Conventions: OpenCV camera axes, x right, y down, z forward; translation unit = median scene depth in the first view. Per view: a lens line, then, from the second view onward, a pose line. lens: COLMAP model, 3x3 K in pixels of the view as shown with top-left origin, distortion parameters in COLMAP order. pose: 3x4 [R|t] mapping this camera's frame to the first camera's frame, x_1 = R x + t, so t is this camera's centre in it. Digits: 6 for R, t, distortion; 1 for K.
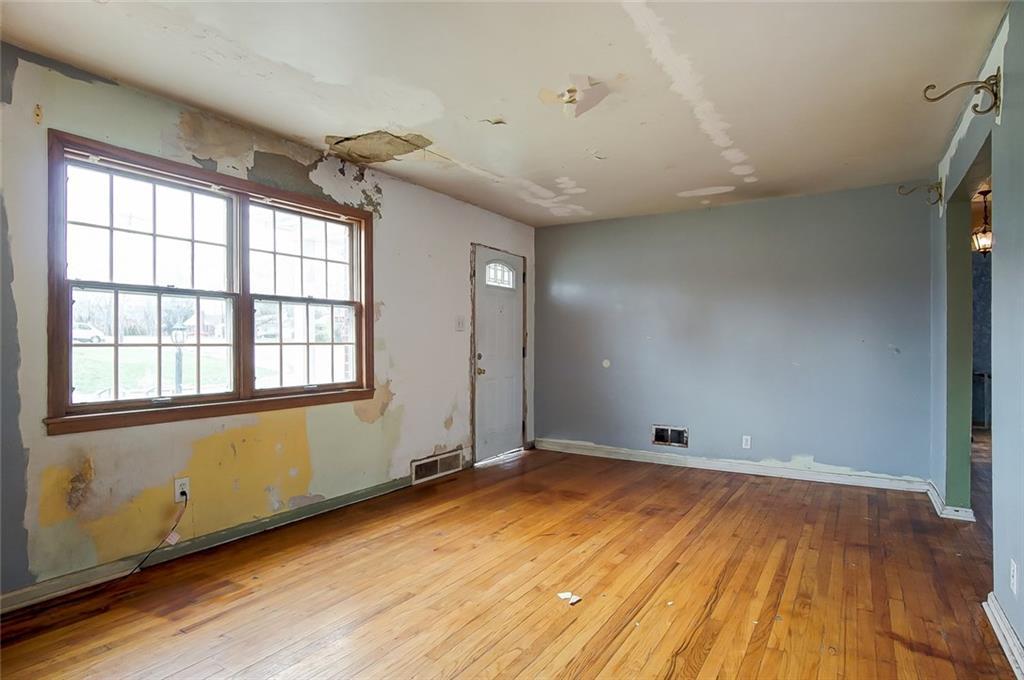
lens RADIAL K [[559.6, 0, 507.4], [0, 559.6, 344.1], [0, 0, 1]] dist [-0.022922, 0.001161]
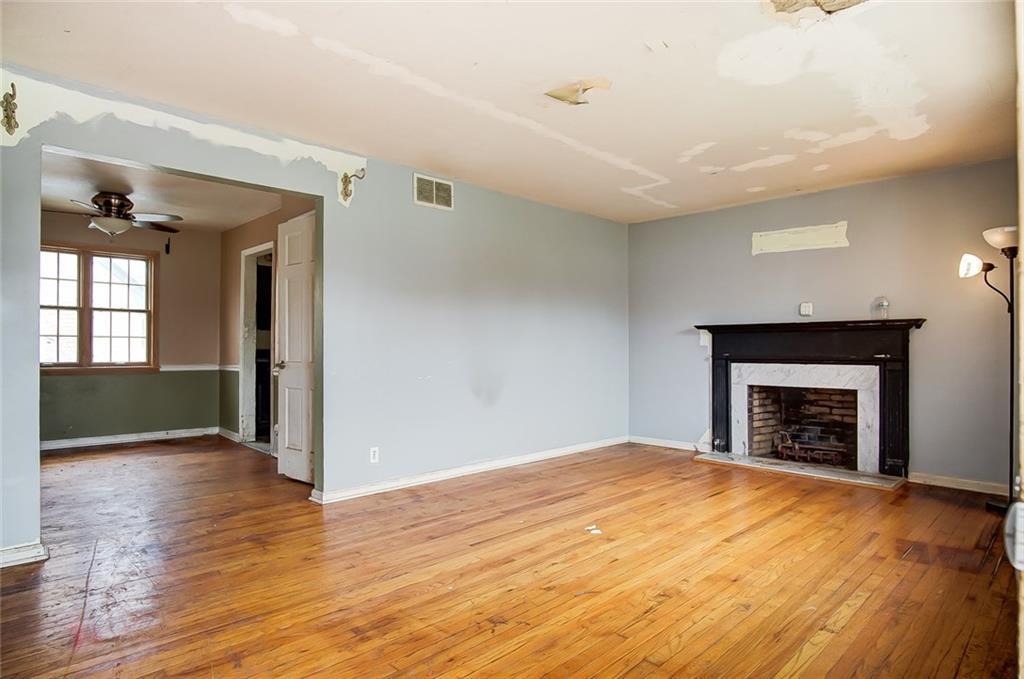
lens RADIAL K [[559.6, 0, 507.4], [0, 559.6, 343.6], [0, 0, 1]] dist [-0.022922, 0.001161]
pose [[-0.972499, 0.000523, 0.232908, 0.003092], [-0.001744, 0.999953, -0.009528, 0.026006], [-0.232902, -0.009672, -0.972452, 1.526715]]
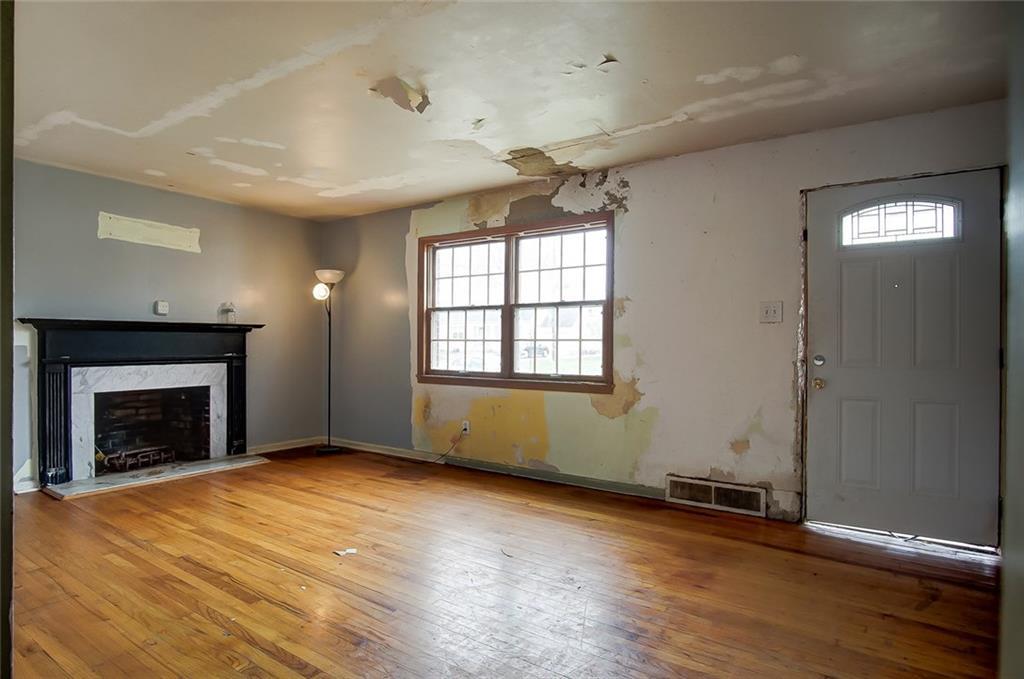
lens RADIAL K [[554.7, 0, 490.7], [0, 554.7, 345.4], [0, 0, 1]] dist [-0.024614, 0.000202]
pose [[-0.050636, 0.007330, -0.998690, 0.842410], [-0.005661, 0.999955, 0.007627, 0.002745], [0.998701, 0.006040, -0.050592, 0.907331]]
